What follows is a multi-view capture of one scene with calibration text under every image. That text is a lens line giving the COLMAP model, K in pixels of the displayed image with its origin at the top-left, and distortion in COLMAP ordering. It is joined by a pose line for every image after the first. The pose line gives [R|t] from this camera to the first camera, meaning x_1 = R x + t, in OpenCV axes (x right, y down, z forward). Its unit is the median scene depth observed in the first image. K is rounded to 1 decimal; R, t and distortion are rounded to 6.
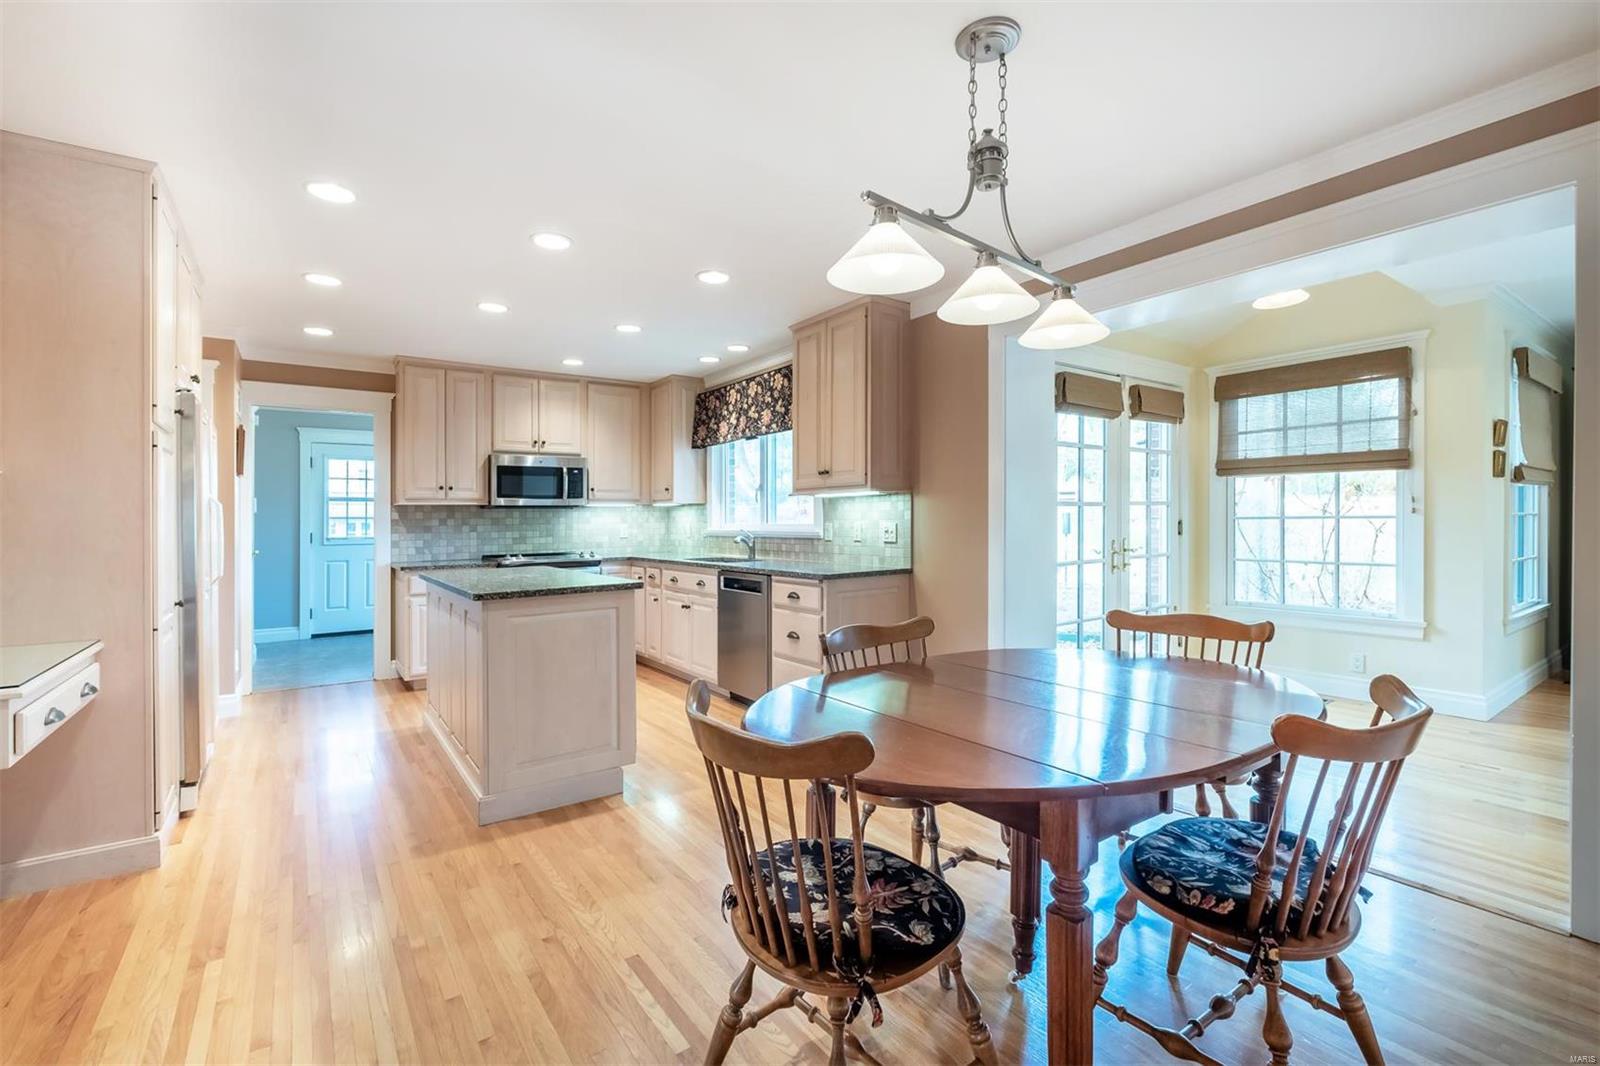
lens RADIAL K [[710.3, 0, 802.3], [0, 710.3, 528.0], [0, 0, 1]] dist [-0.002679, -0.000494]
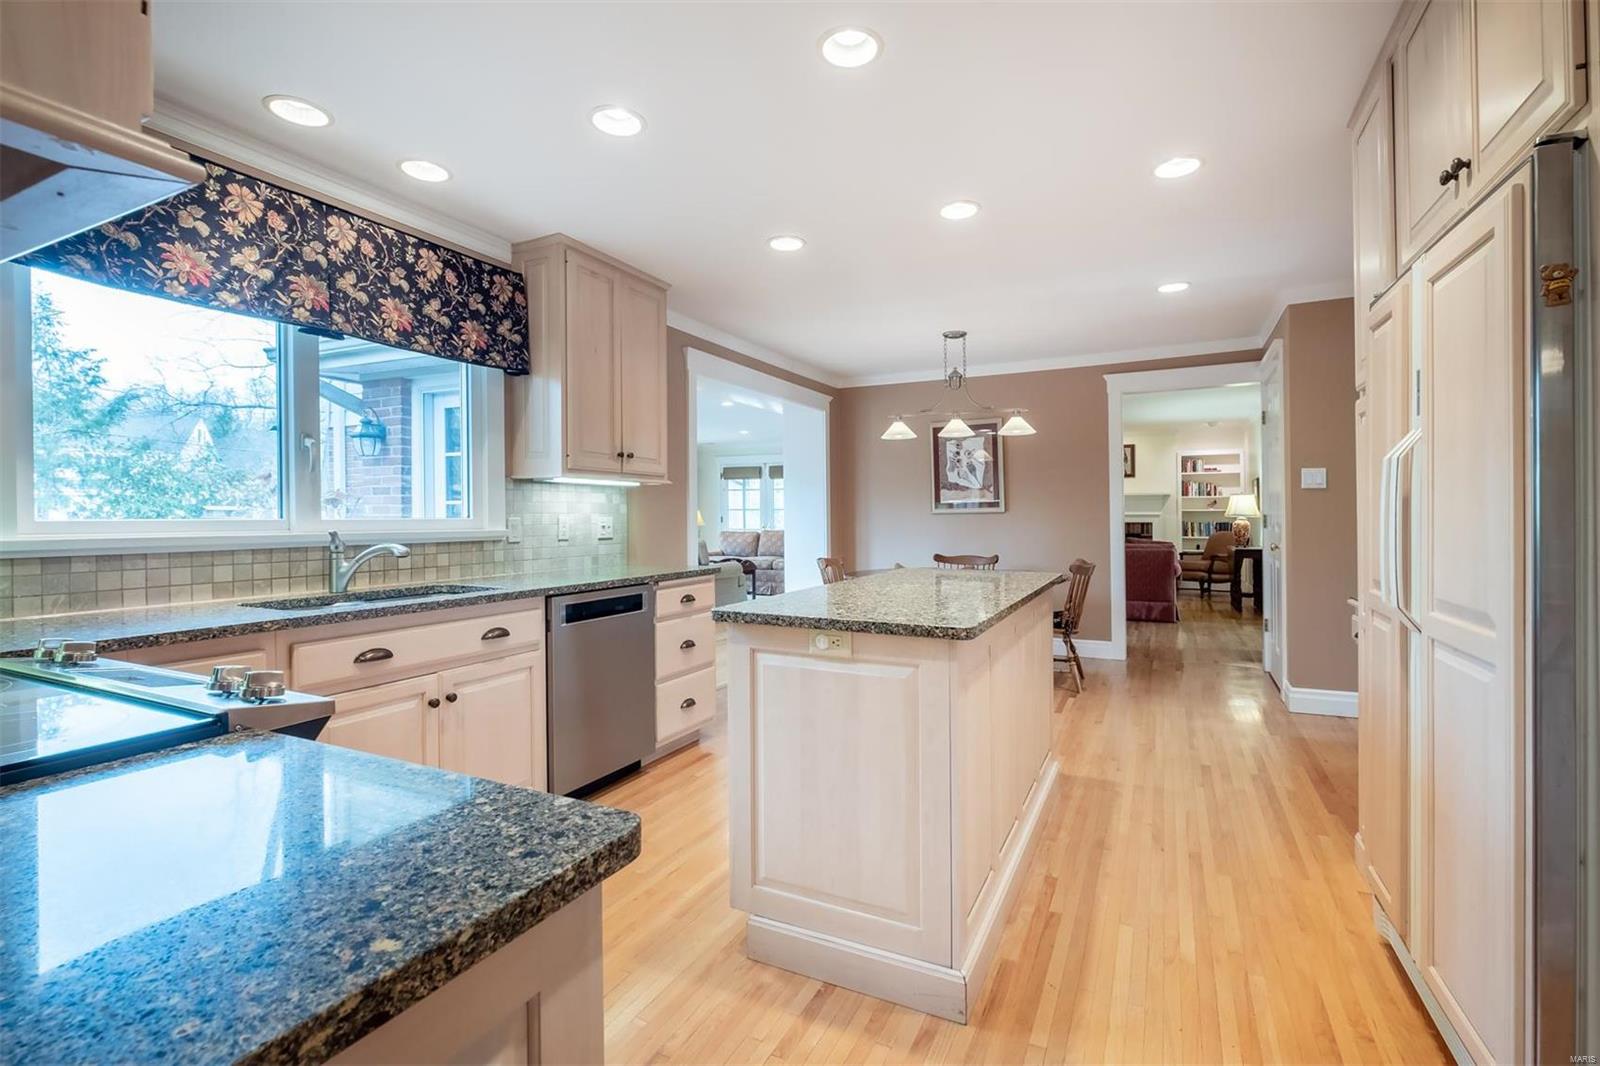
lens RADIAL K [[705.0, 0, 830.1], [0, 705.0, 526.9], [0, 0, 1]] dist [0.000378, -0.000103]
pose [[-0.480930, -0.000792, 0.876759, -0.673184], [0.017498, 0.999792, 0.010501, 0.000777], [-0.876585, 0.020391, -0.480816, 0.992416]]
